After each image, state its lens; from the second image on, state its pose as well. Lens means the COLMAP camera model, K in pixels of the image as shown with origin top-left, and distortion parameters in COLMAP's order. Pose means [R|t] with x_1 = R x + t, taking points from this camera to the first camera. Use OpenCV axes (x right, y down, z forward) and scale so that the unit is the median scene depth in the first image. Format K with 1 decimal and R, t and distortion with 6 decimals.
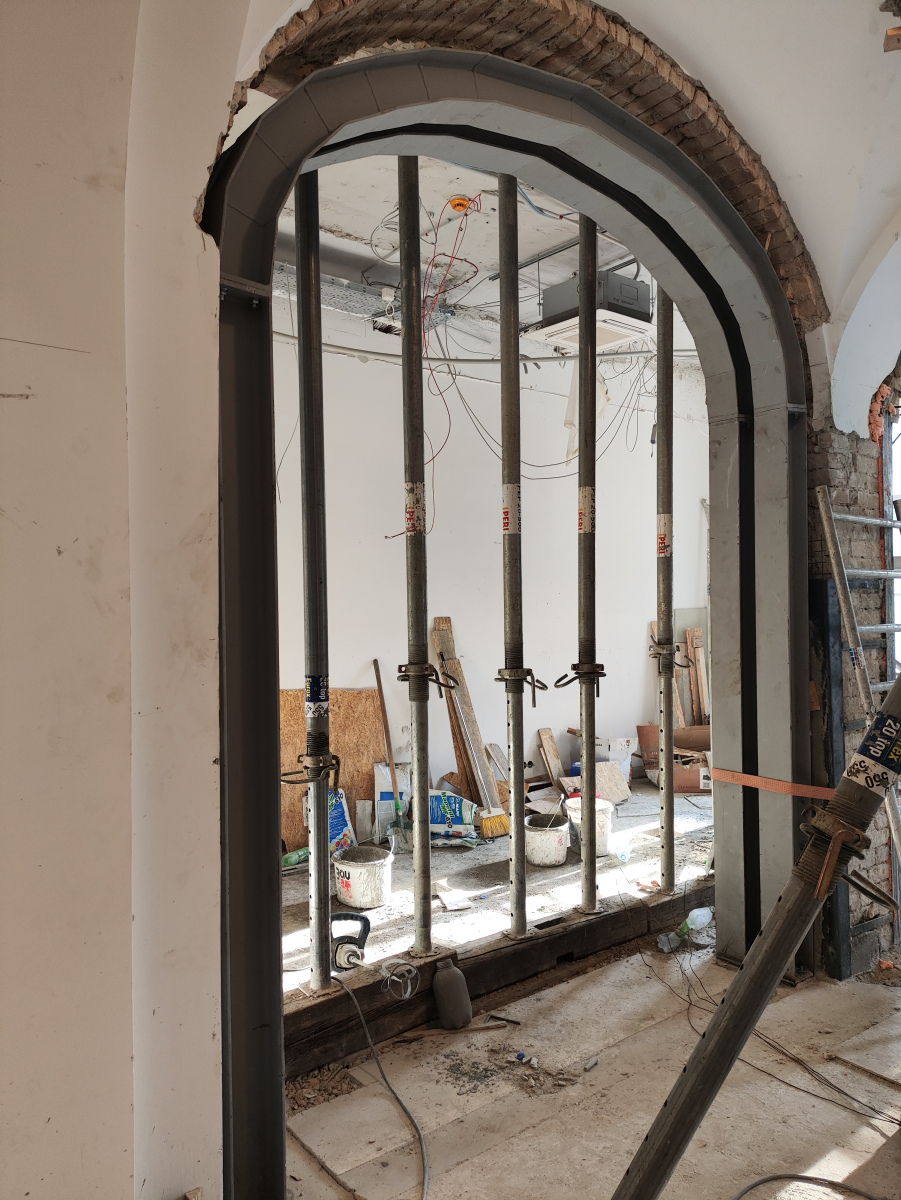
lens RADIAL K [[827.3, 0, 450.5], [0, 827.3, 600.0], [0, 0, 1]] dist [0.002174, -0.030555]
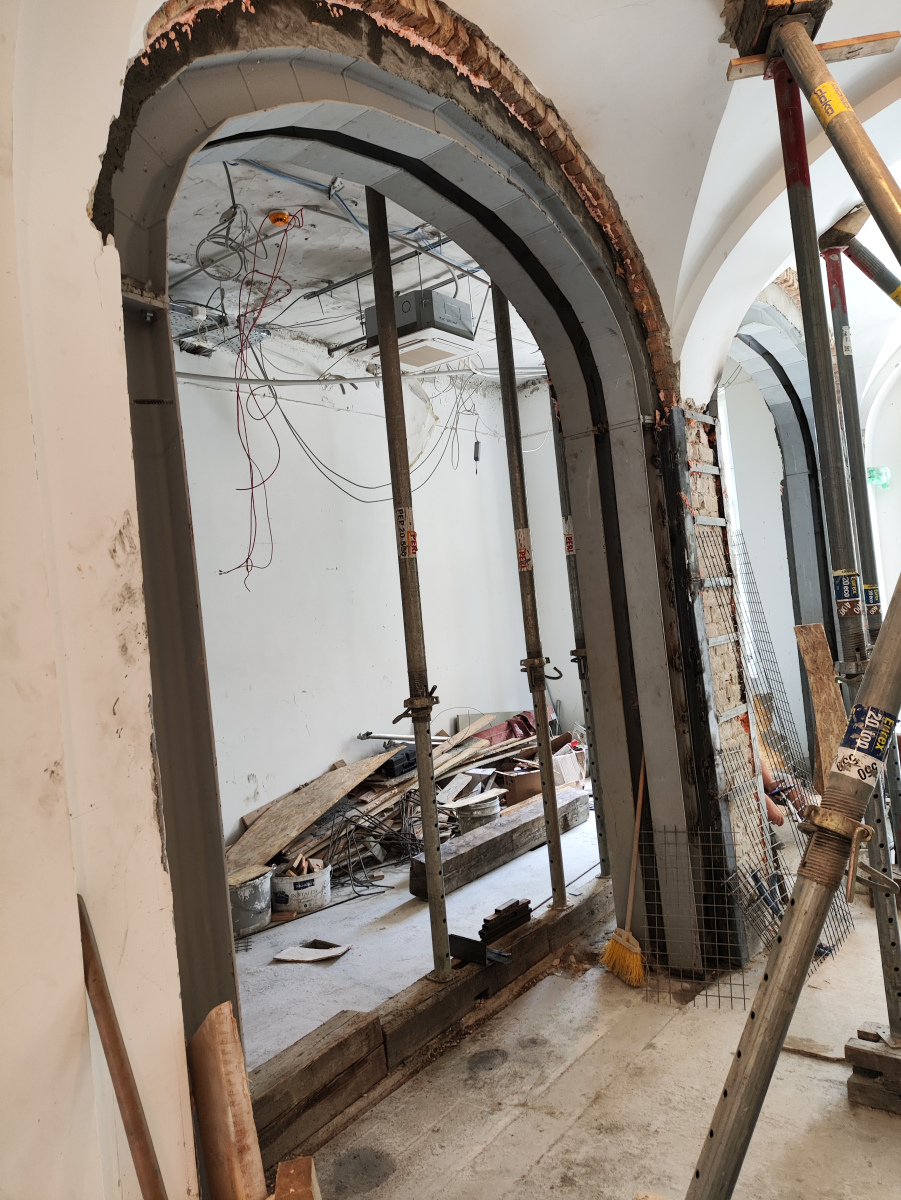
lens RADIAL K [[834.3, 0, 450.5], [0, 834.3, 600.0], [0, 0, 1]] dist [0.030072, -0.079685]
pose [[0.966774, -0.080908, 0.242489, -0.106231], [0.087619, 0.996009, -0.017001, -0.010490], [-0.240146, 0.037683, 0.970005, 0.053102]]
